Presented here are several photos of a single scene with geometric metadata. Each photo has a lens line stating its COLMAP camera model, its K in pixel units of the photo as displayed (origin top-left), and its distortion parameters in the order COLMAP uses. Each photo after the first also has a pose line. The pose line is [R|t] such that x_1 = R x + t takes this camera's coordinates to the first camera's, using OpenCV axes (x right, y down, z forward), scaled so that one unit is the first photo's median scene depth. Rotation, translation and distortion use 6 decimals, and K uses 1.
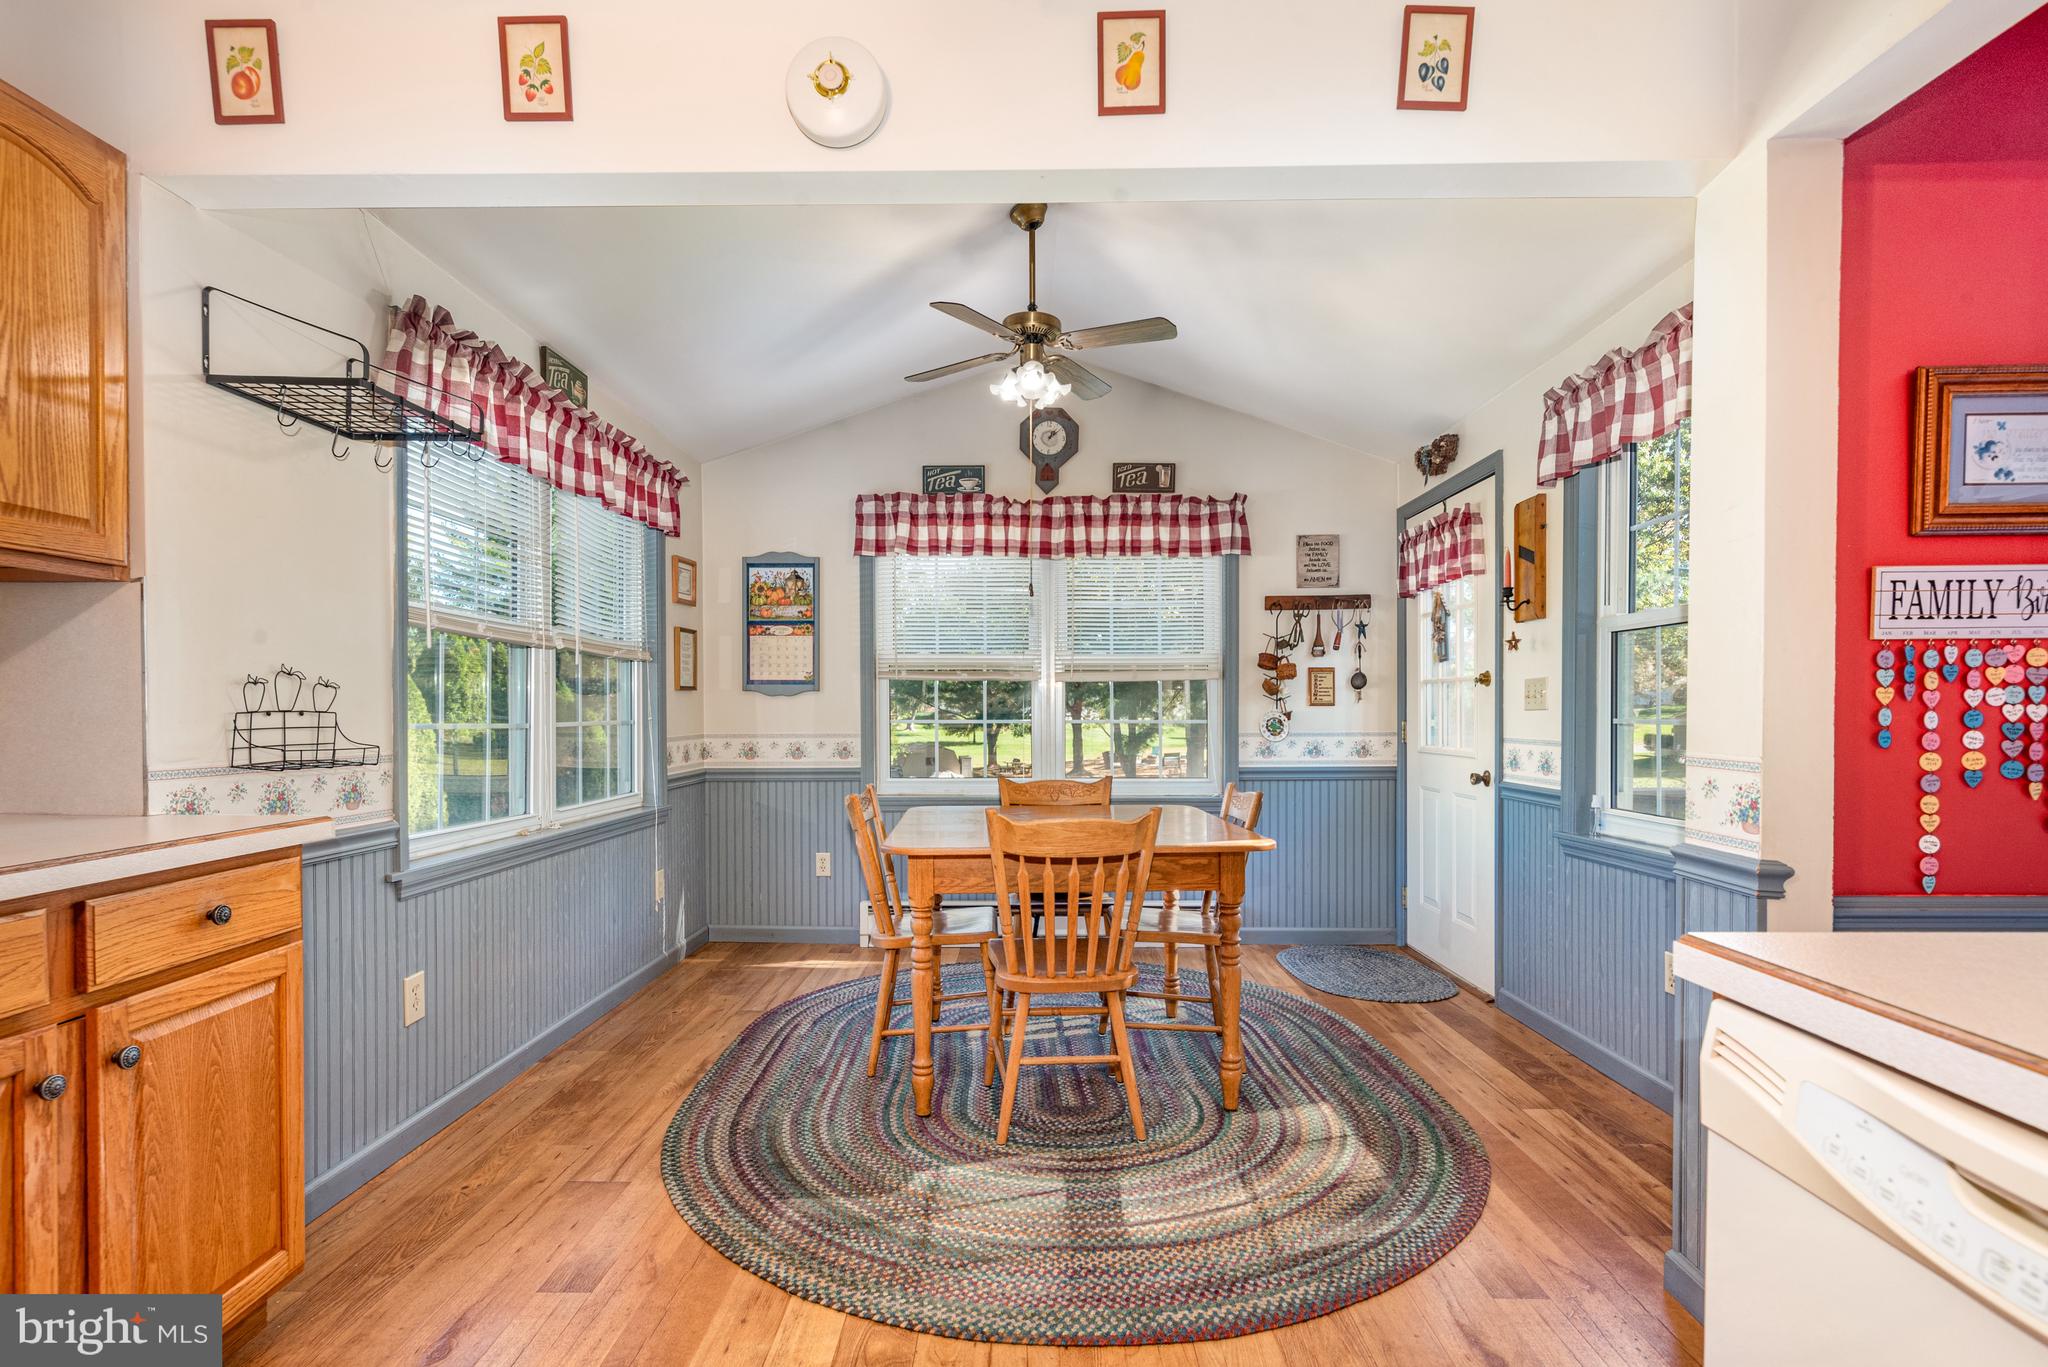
lens RADIAL K [[1020.5, 0, 1024.9], [0, 1020.5, 701.1], [0, 0, 1]] dist [-0.000293, -0.000007]
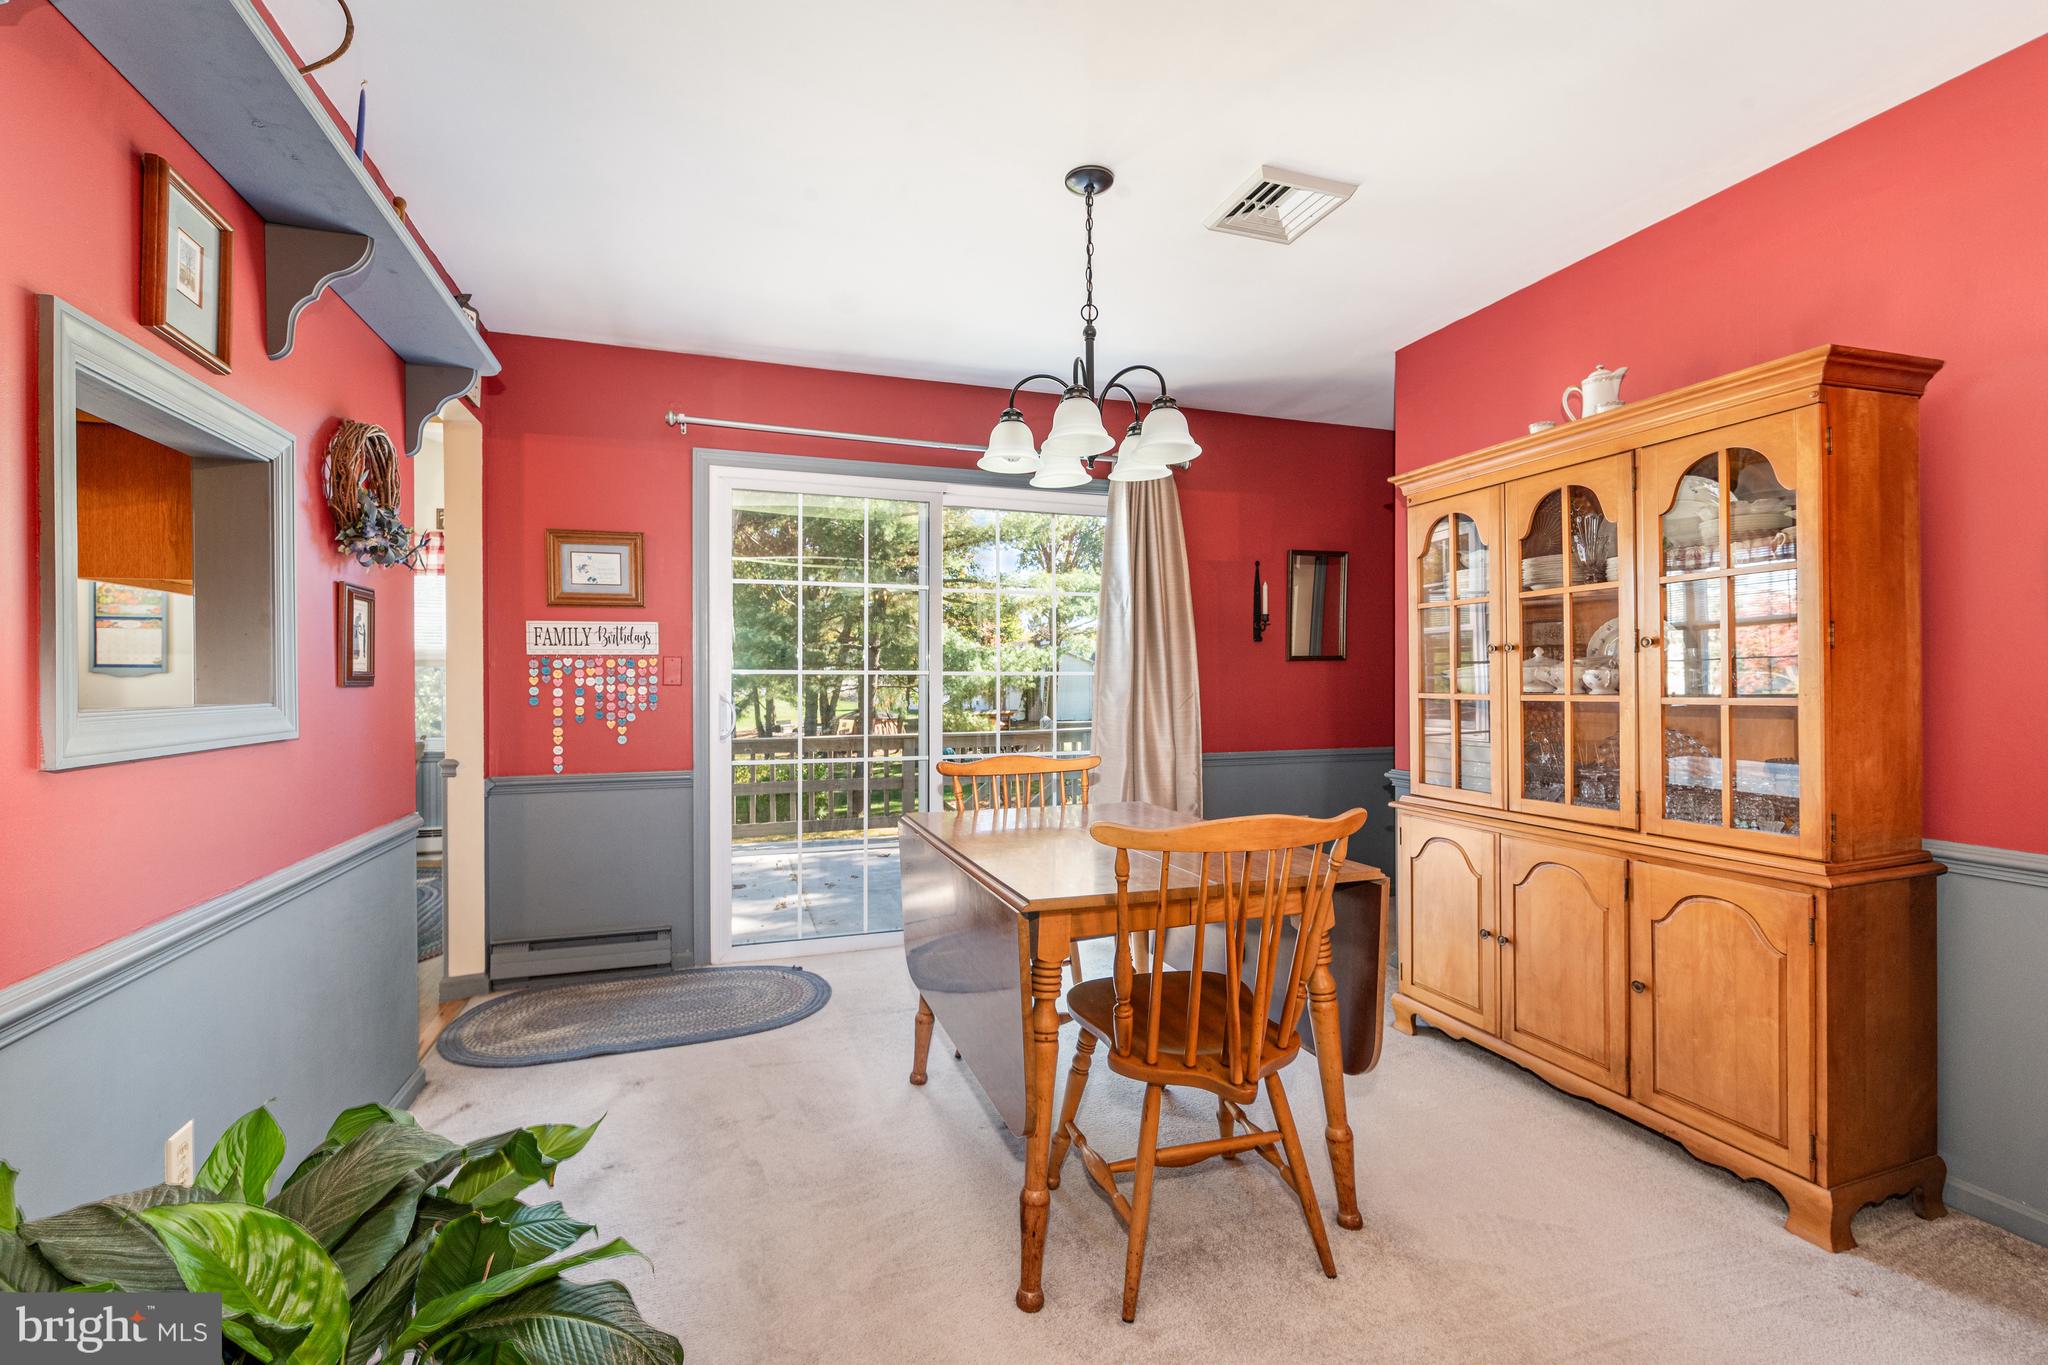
lens RADIAL K [[901.2, 0, 1018.1], [0, 901.2, 677.1], [0, 0, 1]] dist [-0.003077, -0.001006]
pose [[0.942374, 0.000380, 0.334561, 1.169842], [-0.000631, 1.000000, 0.000643, -0.015593], [-0.334561, -0.000817, 0.942374, -1.117263]]
